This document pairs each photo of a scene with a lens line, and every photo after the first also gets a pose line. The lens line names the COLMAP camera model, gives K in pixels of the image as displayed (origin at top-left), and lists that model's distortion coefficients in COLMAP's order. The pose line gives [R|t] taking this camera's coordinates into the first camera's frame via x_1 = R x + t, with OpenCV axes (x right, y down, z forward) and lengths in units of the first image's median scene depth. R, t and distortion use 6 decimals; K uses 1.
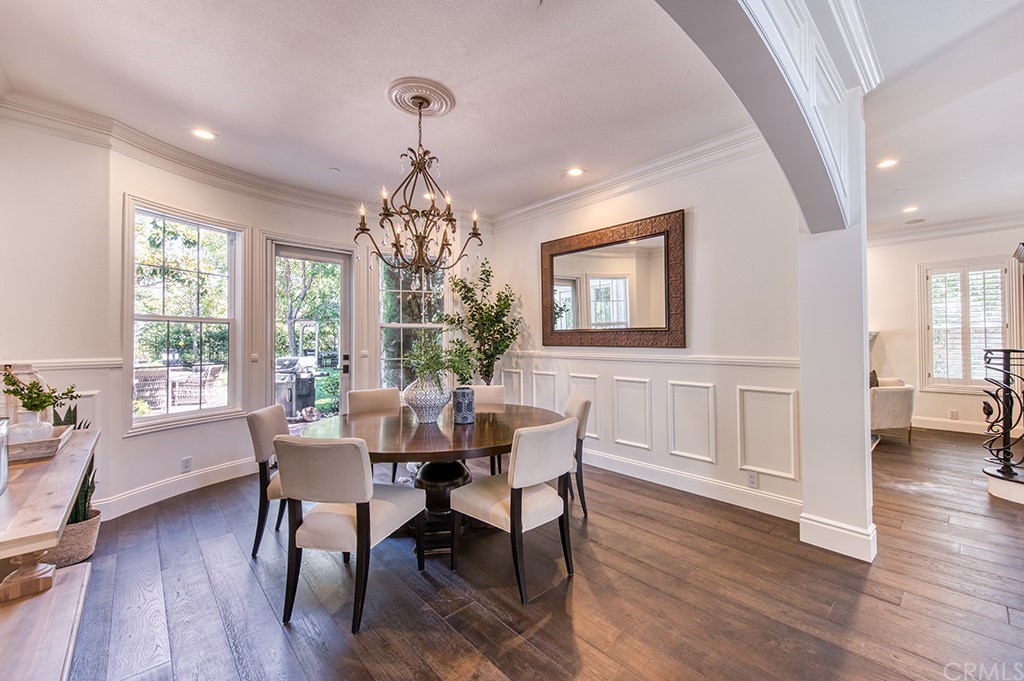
lens RADIAL K [[408.4, 0, 511.0], [0, 408.4, 333.7], [0, 0, 1]] dist [0.000654, -0.000057]
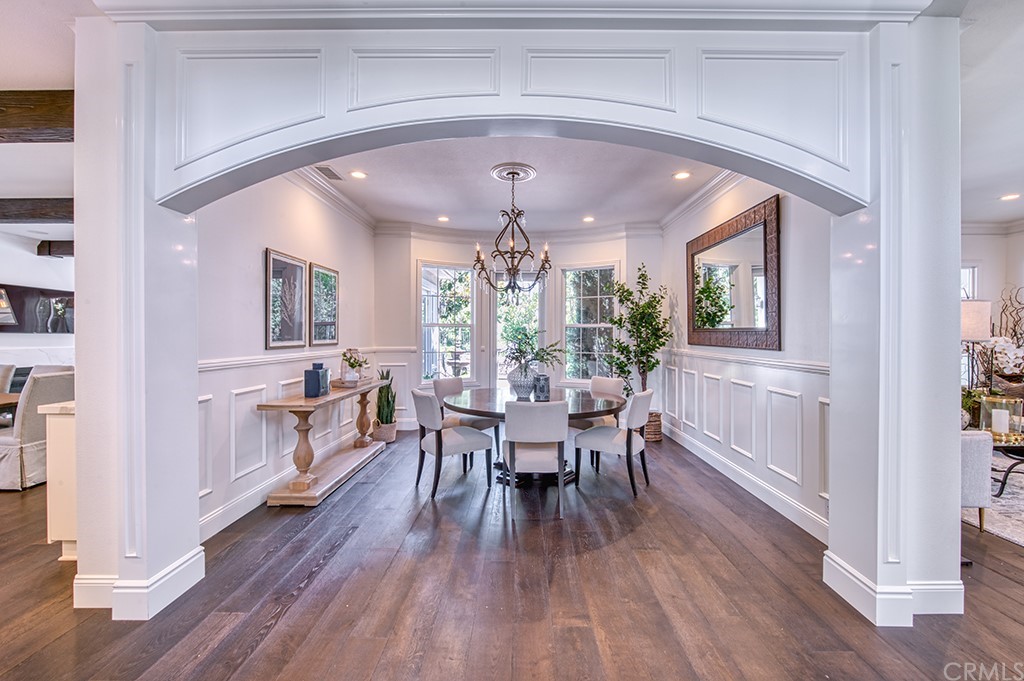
lens RADIAL K [[408.4, 0, 511.0], [0, 408.4, 333.7], [0, 0, 1]] dist [0.000654, -0.000057]
pose [[0.711526, 0.001106, -0.702659, 0.497936], [0.010724, 0.999865, 0.012432, -0.015253], [0.702578, -0.016381, 0.711418, -0.028800]]
